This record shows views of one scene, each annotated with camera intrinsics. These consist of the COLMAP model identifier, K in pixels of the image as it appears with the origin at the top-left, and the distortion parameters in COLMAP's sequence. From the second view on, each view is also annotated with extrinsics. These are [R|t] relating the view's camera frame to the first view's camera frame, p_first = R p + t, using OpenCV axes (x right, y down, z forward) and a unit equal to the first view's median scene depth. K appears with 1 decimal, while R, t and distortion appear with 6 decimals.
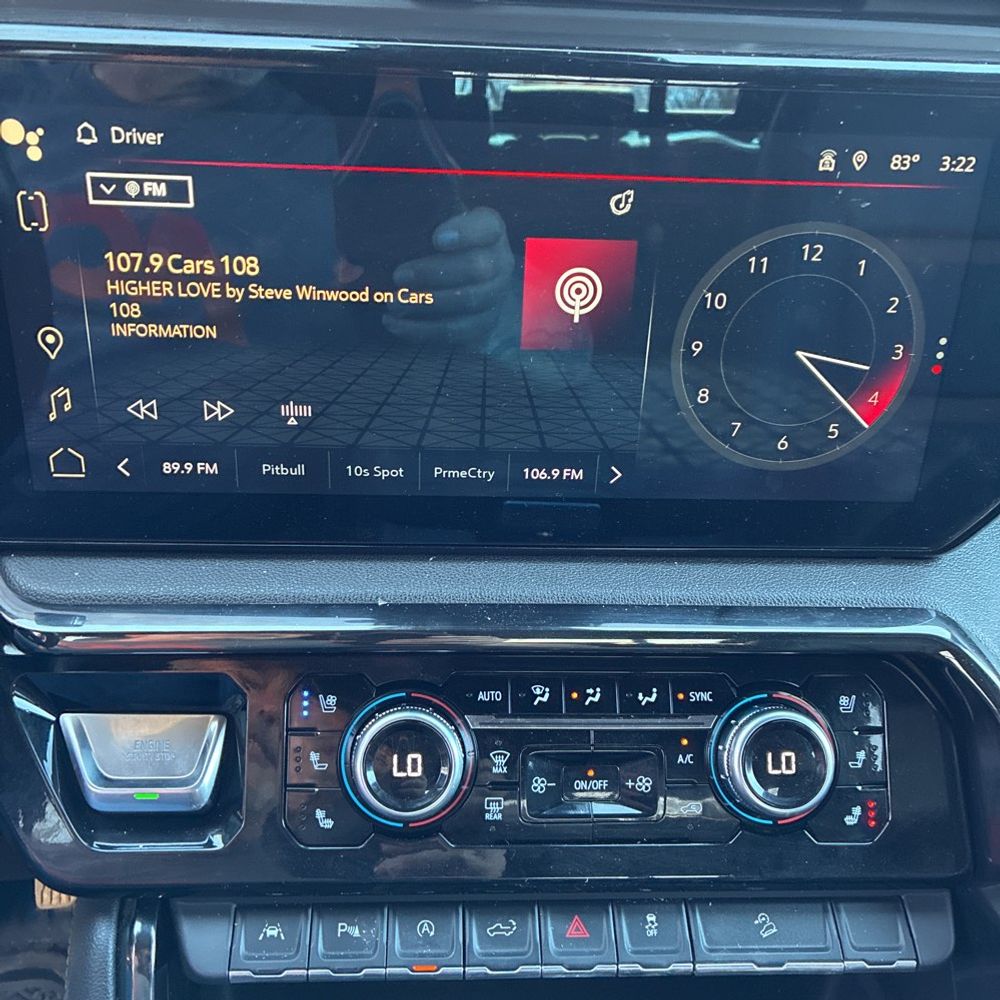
lens RADIAL K [[1026.7, 0, 503.5], [0, 1026.7, 504.1], [0, 0, 1]] dist [0.030762, -0.005272]
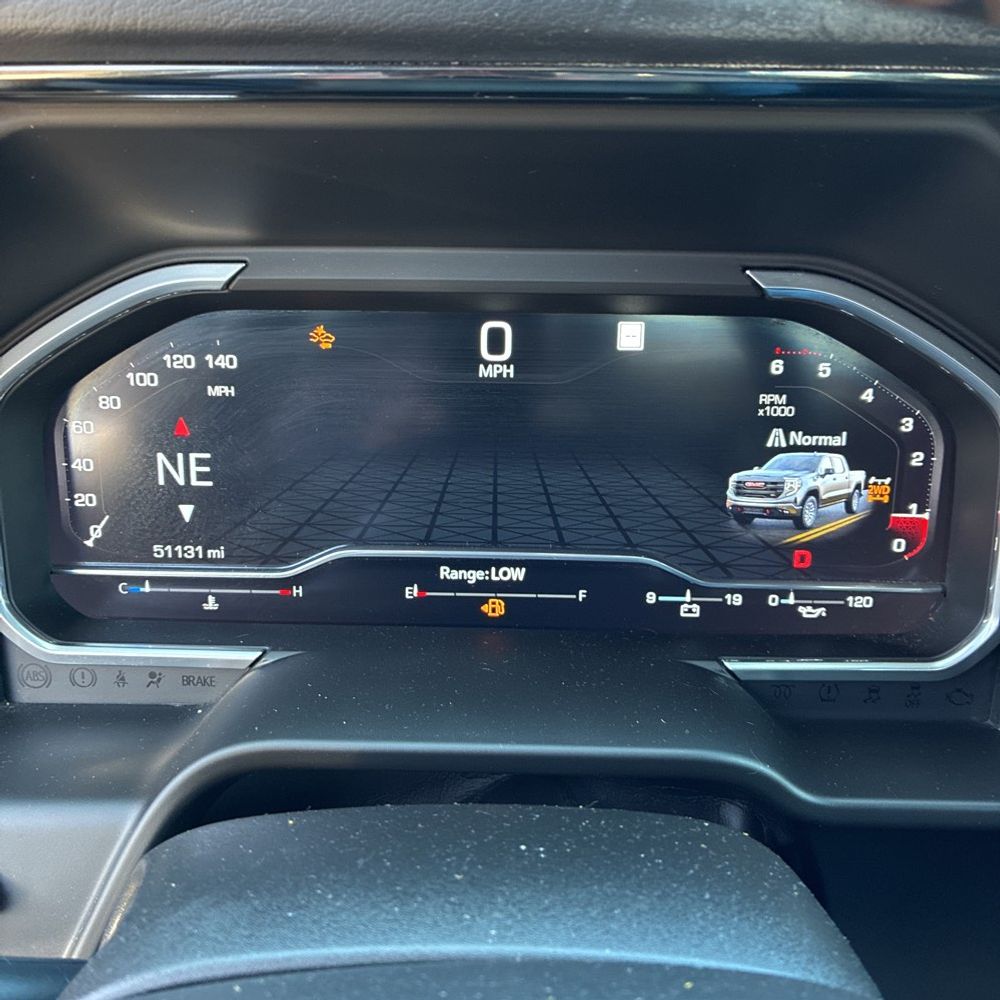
lens RADIAL K [[1026.7, 0, 503.5], [0, 1026.7, 504.1], [0, 0, 1]] dist [0.030762, -0.005272]
pose [[0.999804, -0.015613, -0.012136, -0.002300], [0.014630, 0.996903, -0.077274, -0.041820], [0.013305, 0.077082, 0.996936, 0.171363]]
